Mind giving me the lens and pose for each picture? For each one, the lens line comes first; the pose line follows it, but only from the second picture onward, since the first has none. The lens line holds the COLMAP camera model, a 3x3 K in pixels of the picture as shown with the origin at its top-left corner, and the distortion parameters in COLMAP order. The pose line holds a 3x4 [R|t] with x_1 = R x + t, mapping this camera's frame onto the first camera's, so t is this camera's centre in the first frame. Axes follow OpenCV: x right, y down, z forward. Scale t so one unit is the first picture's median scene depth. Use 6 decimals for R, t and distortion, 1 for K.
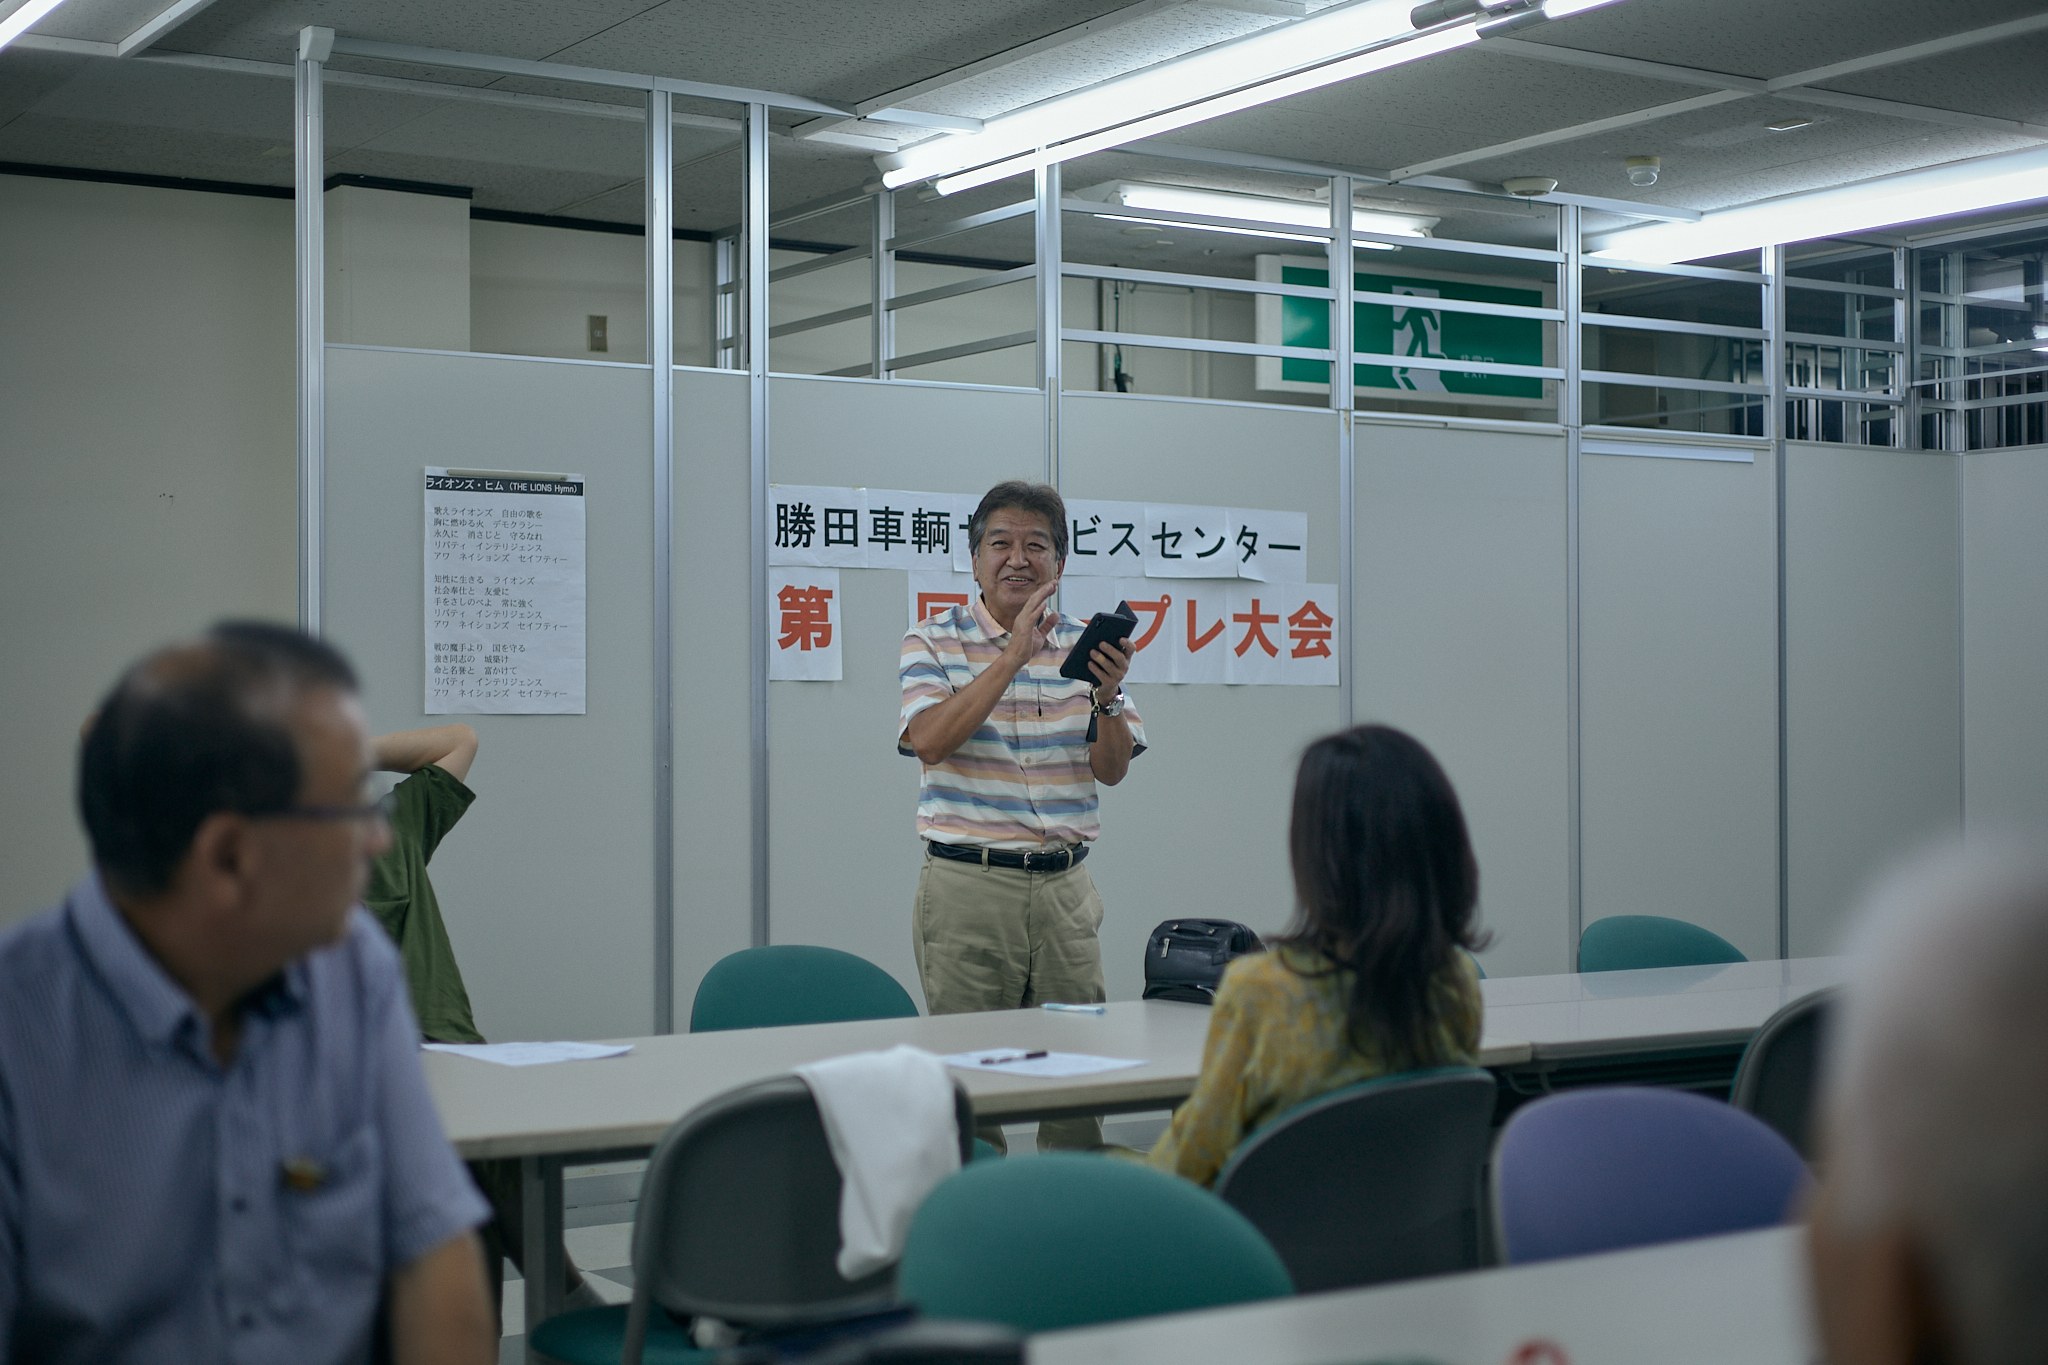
lens RADIAL K [[2999.0, 0, 1014.8], [0, 2999.0, 716.6], [0, 0, 1]] dist [0.019911, 0.000000]
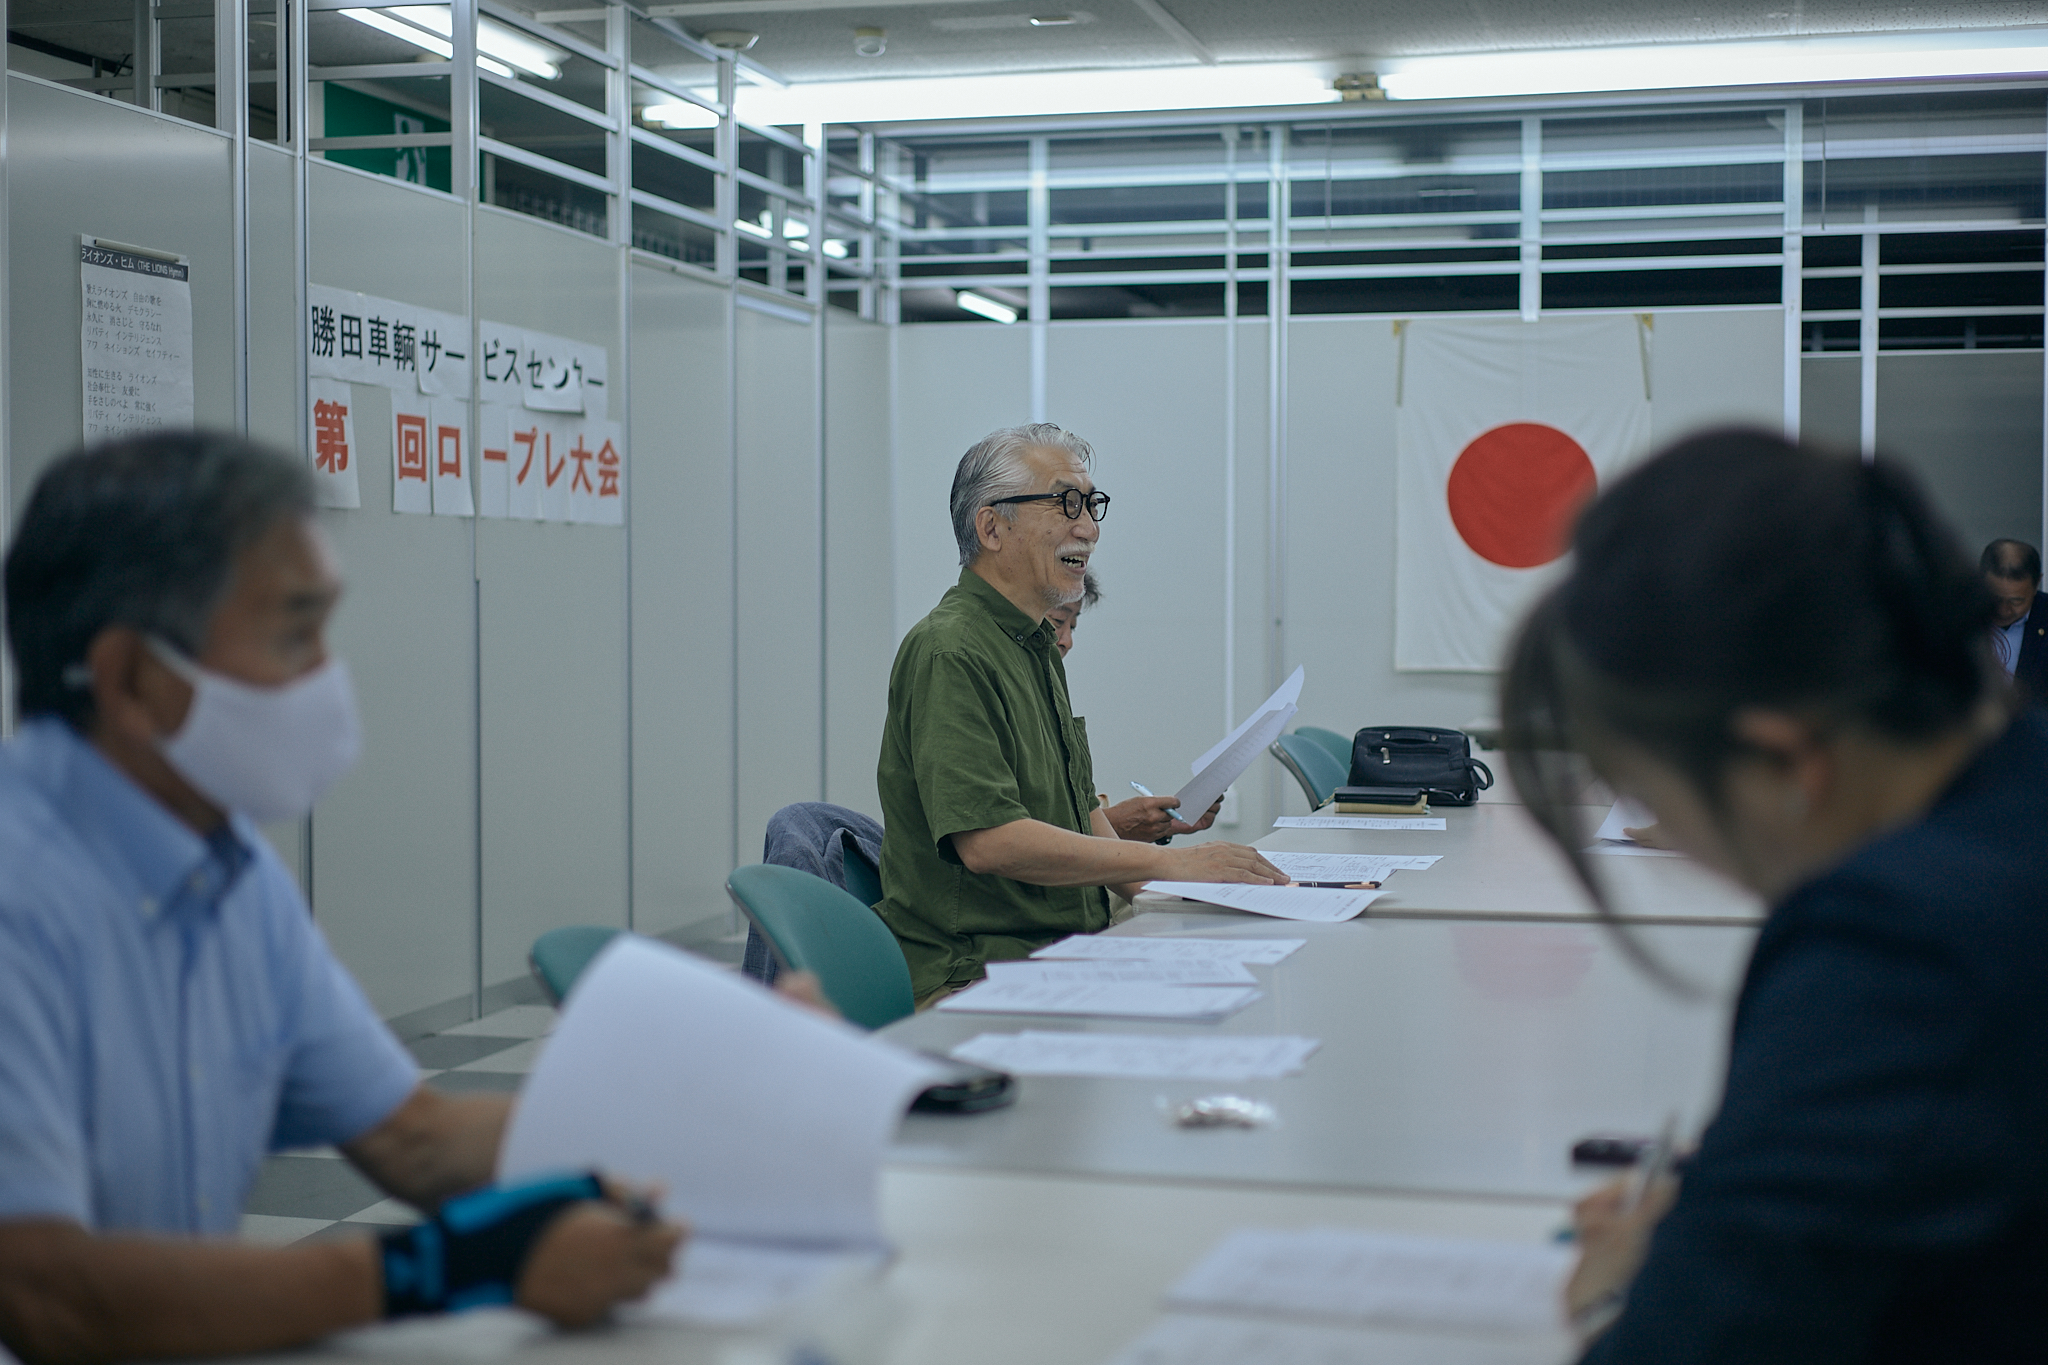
lens RADIAL K [[2999.0, 0, 1050.3], [0, 2999.0, 749.9], [0, 0, 1]] dist [0.019911, 0.000000]
pose [[0.720872, -0.035226, 0.692173, -0.529185], [-0.001691, 0.998615, 0.052583, 0.012549], [-0.693066, -0.039076, 0.719814, 0.203925]]
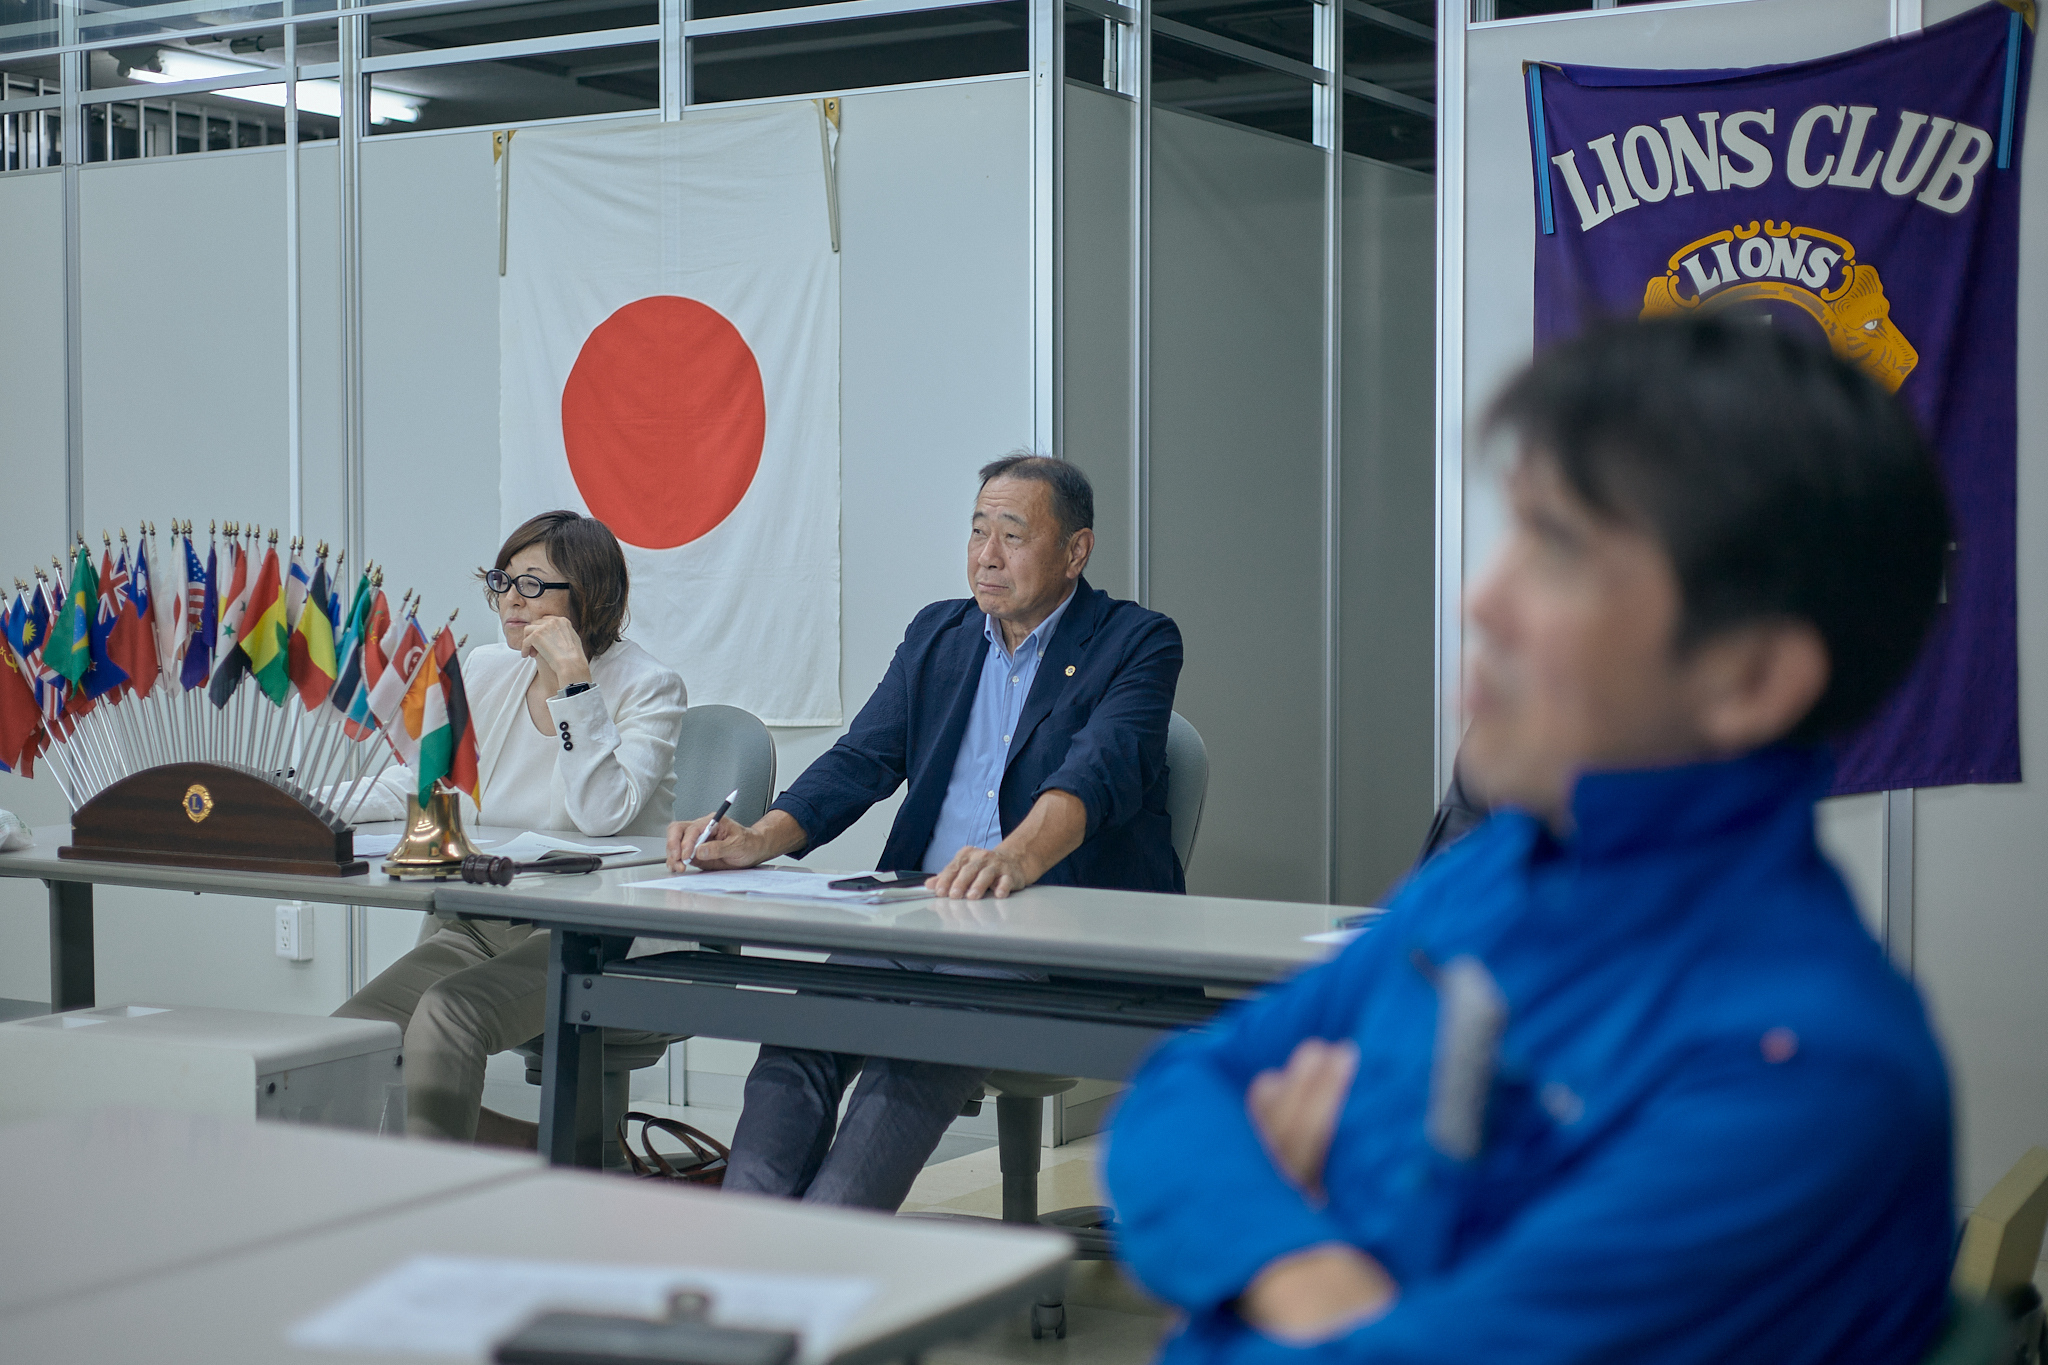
lens RADIAL K [[3178.2, 0, 1015.3], [0, 3178.2, 673.2], [0, 0, 1]] dist [0.022864, 0.000000]
pose [[0.909691, -0.007859, 0.415213, 0.300734], [-0.005220, 0.999525, 0.030357, 0.008907], [-0.415254, -0.029783, 0.909218, 0.231822]]
